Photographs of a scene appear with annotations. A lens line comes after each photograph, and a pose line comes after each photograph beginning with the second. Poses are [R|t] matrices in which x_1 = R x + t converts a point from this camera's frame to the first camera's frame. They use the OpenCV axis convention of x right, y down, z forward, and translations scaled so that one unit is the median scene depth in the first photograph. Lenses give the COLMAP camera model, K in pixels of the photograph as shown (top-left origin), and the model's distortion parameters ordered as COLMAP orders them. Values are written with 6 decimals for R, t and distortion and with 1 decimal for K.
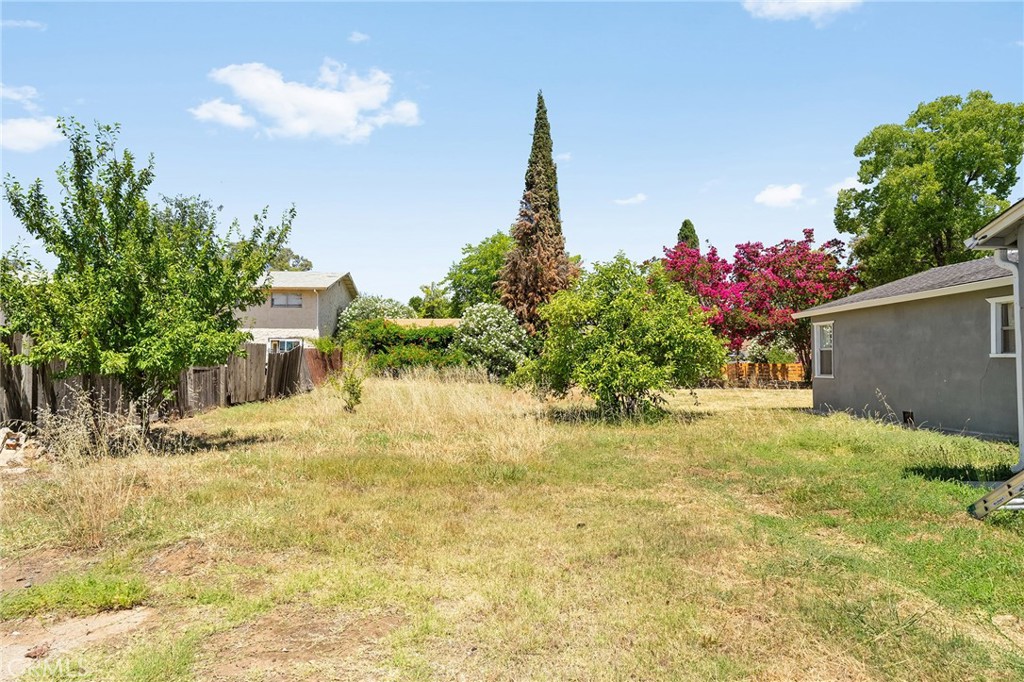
lens RADIAL K [[589.5, 0, 512.6], [0, 589.5, 346.8], [0, 0, 1]] dist [-0.002655, 0.000743]
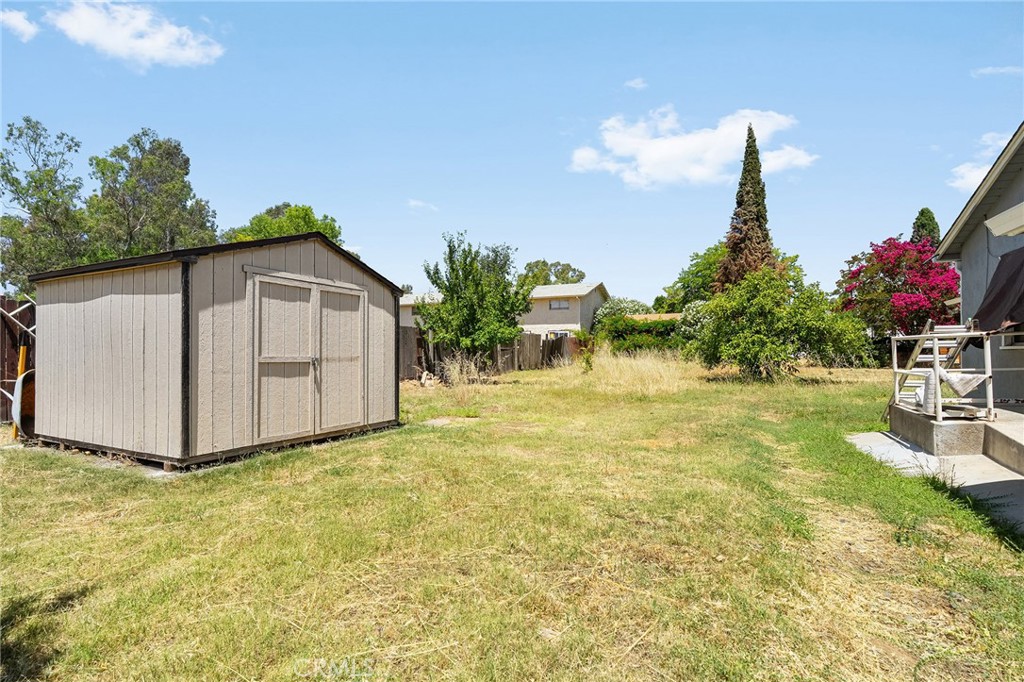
lens RADIAL K [[484.1, 0, 512.0], [0, 484.1, 341.0], [0, 0, 1]] dist [0.000385, 0.000013]
pose [[0.884205, -0.009018, -0.467012, 0.144060], [0.013017, 0.999901, 0.005337, 0.006220], [0.466918, -0.010798, 0.884235, -0.232762]]
